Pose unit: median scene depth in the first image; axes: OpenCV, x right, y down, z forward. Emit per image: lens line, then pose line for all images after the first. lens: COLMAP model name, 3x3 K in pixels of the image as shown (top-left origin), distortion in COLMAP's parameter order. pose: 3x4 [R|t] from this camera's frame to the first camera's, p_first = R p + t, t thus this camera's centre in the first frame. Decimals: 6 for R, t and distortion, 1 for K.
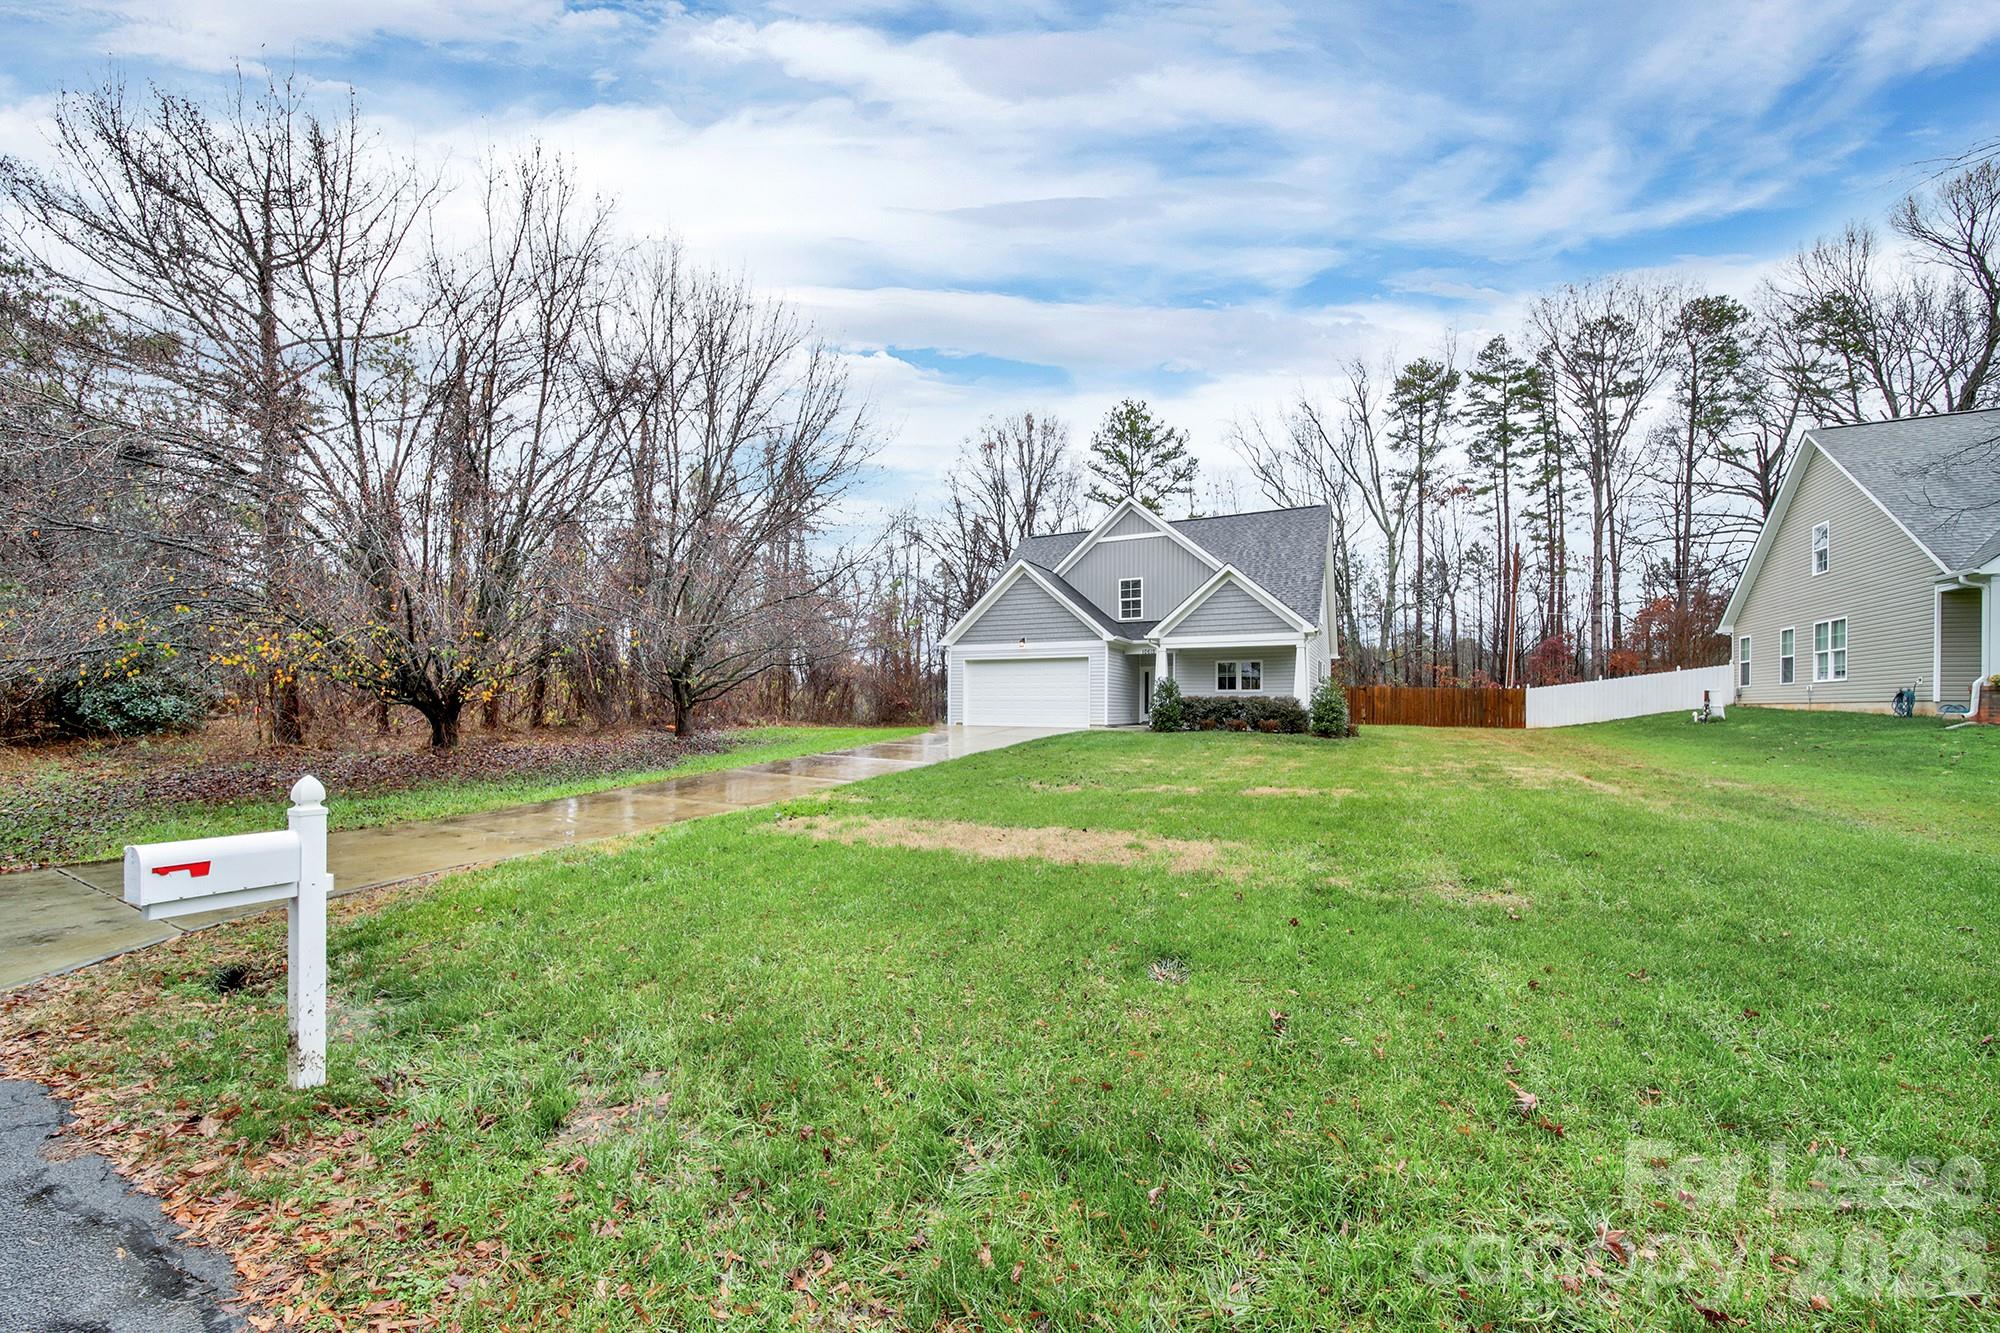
lens RADIAL K [[715.7, 0, 999.5], [0, 715.7, 681.8], [0, 0, 1]] dist [0.004004, -0.000982]
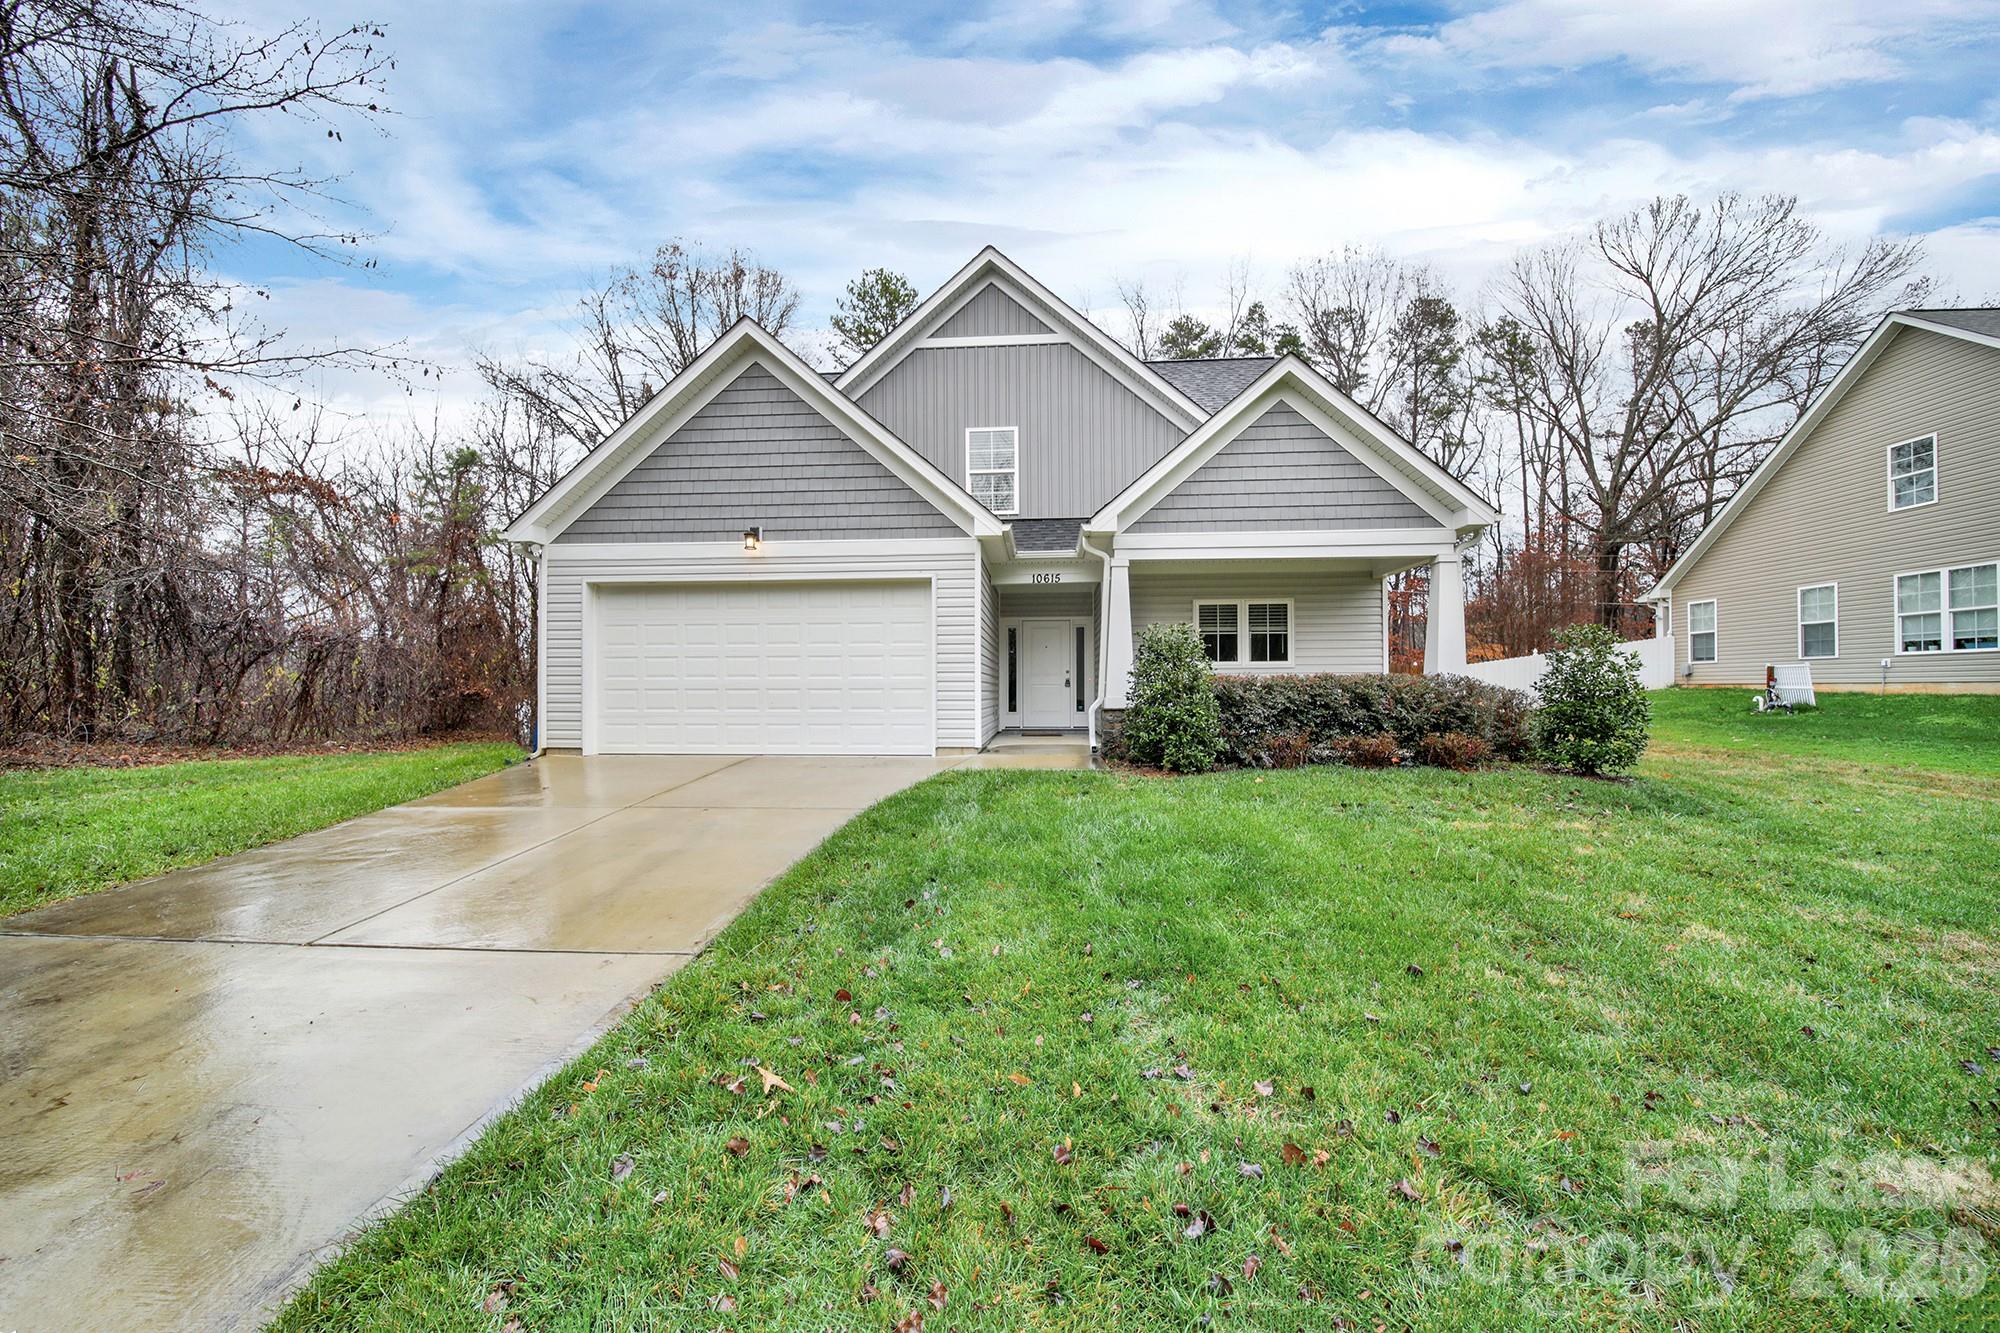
lens RADIAL K [[715.7, 0, 1007.0], [0, 715.7, 672.1], [0, 0, 1]] dist [0.004004, -0.000982]
pose [[0.913360, 0.001177, 0.407152, 0.000696], [-0.004461, 0.999965, 0.007117, 0.014988], [-0.407129, -0.008316, 0.913333, 0.629568]]
